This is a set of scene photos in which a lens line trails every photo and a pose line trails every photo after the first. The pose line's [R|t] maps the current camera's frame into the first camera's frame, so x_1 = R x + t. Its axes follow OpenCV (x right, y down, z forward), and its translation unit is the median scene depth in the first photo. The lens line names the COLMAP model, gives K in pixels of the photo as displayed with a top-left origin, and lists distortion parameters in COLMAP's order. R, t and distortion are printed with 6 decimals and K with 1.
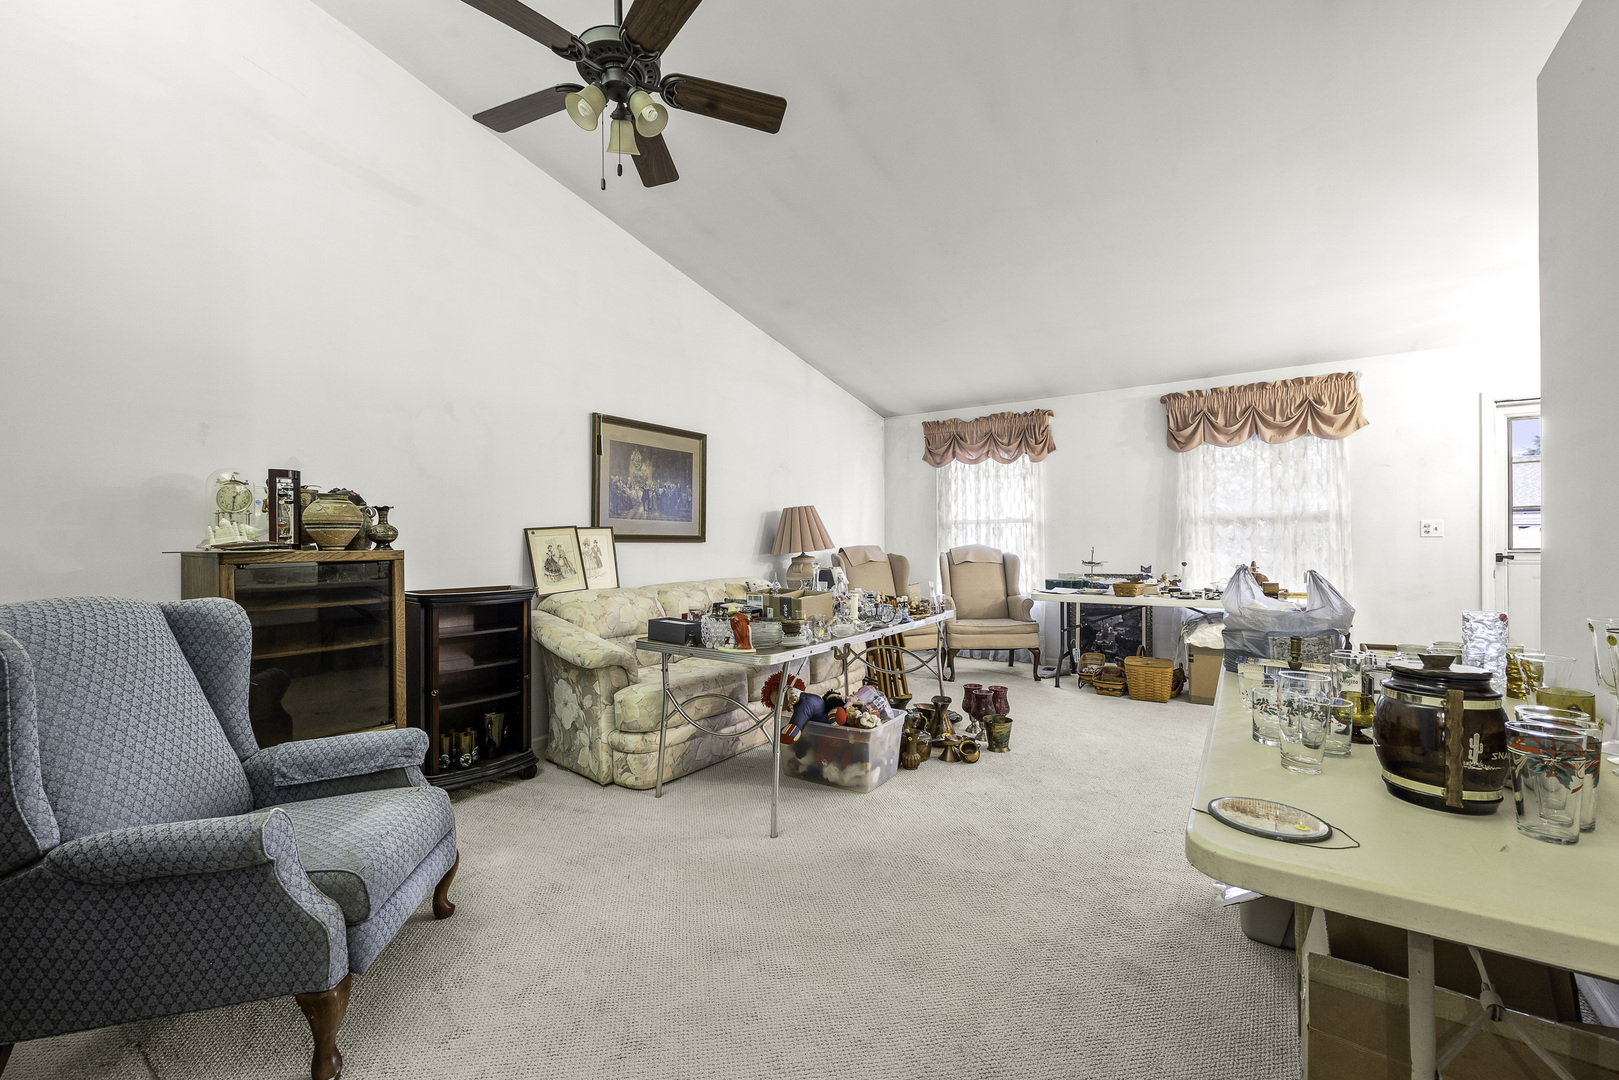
lens RADIAL K [[637.9, 0, 812.6], [0, 637.9, 541.4], [0, 0, 1]] dist [0.000107, 0.000006]
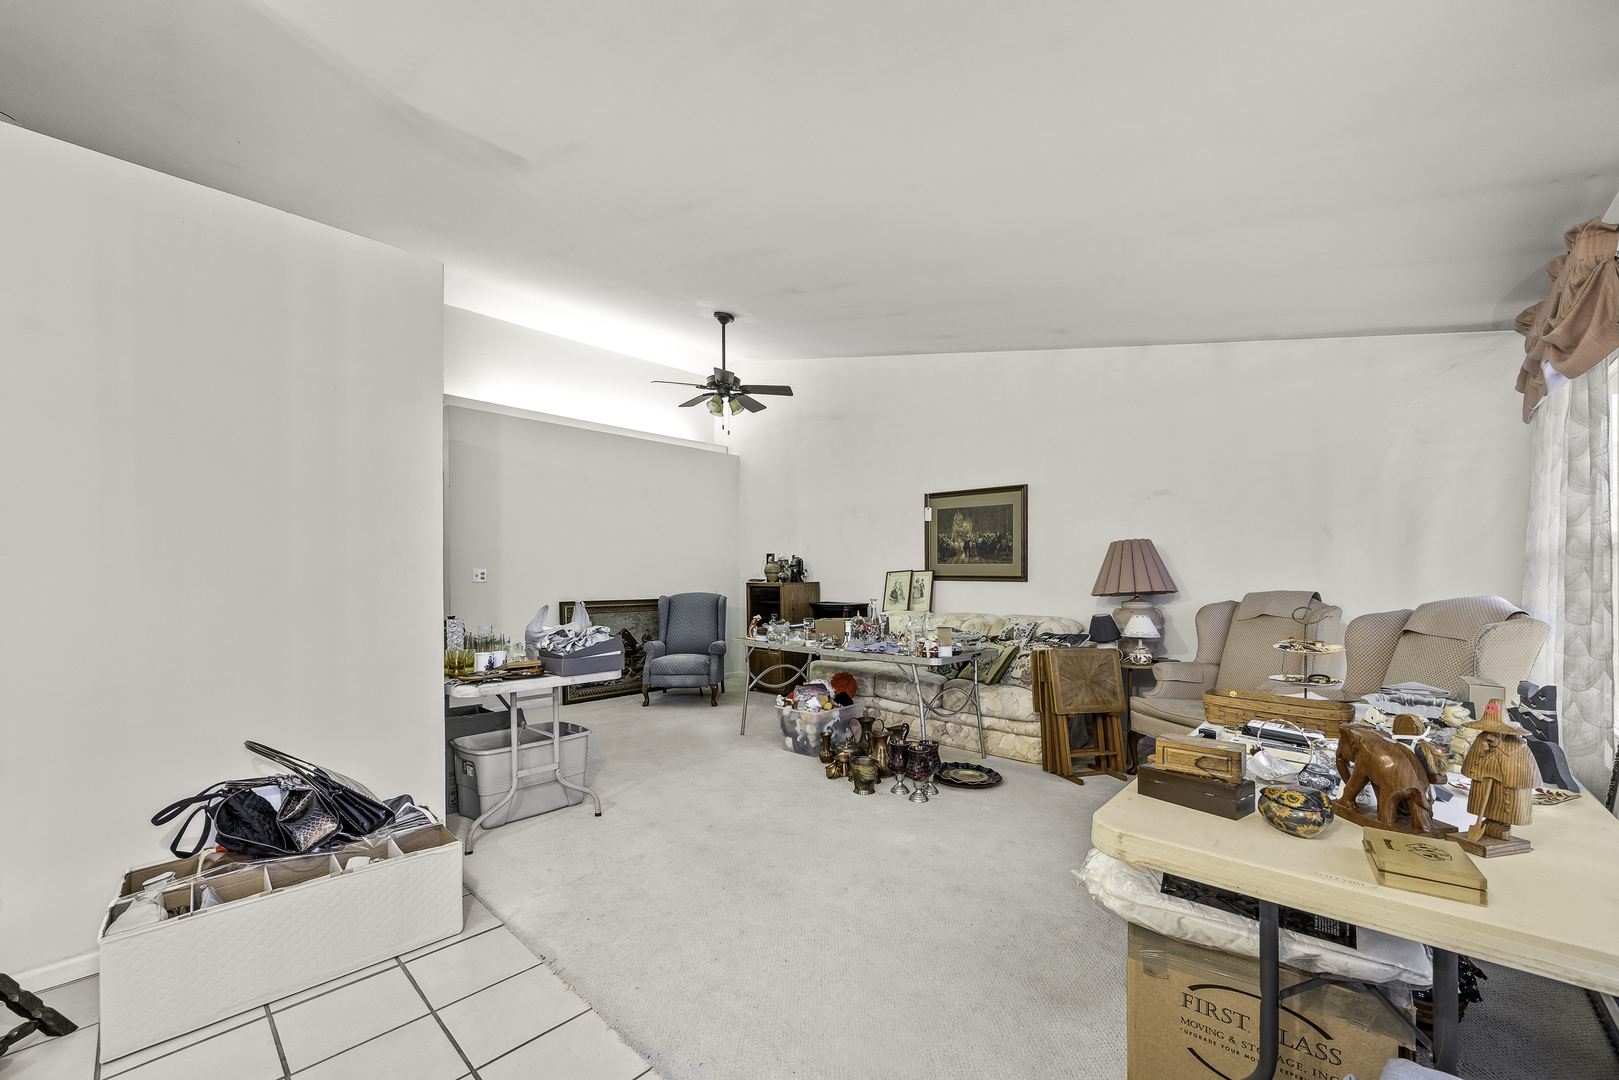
lens RADIAL K [[637.9, 0, 814.1], [0, 637.9, 542.5], [0, 0, 1]] dist [0.000107, 0.000006]
pose [[-0.137423, -0.044057, -0.989532, 1.093299], [0.000406, 0.999008, -0.044536, -0.019496], [0.990512, -0.006522, -0.137269, 0.879112]]
